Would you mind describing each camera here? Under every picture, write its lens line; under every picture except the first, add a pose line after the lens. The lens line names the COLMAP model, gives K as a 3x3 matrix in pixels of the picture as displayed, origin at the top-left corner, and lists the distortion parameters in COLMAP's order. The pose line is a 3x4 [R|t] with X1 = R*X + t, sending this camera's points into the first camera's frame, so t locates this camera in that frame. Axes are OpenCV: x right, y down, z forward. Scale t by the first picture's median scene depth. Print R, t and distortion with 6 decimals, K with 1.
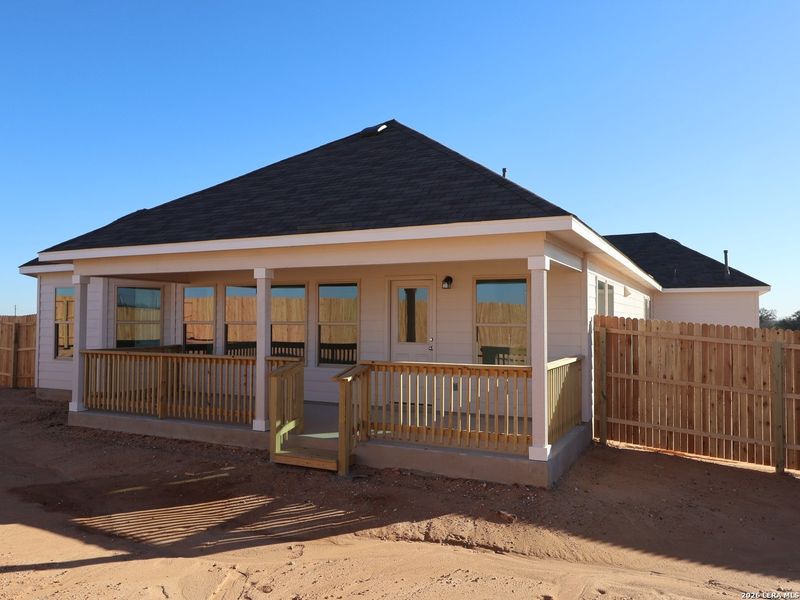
lens RADIAL K [[615.9, 0, 400.0], [0, 615.9, 300.0], [0, 0, 1]] dist [0.006101, 0.000312]
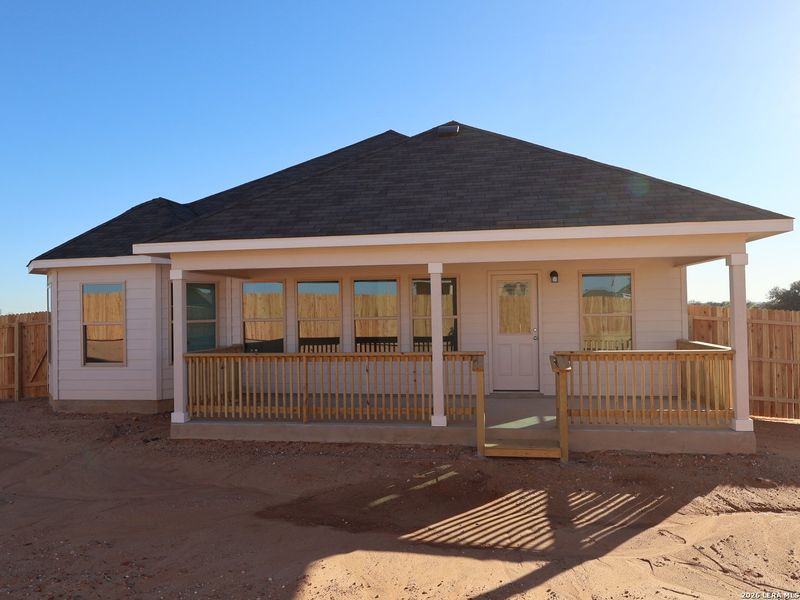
lens RADIAL K [[569.7, 0, 400.0], [0, 569.7, 300.0], [0, 0, 1]] dist [-0.000860, 0.001146]
pose [[0.954035, -0.015458, 0.299298, -0.554131], [0.011893, 0.999835, 0.013729, -0.005096], [-0.299461, -0.009539, 0.954061, 0.142158]]
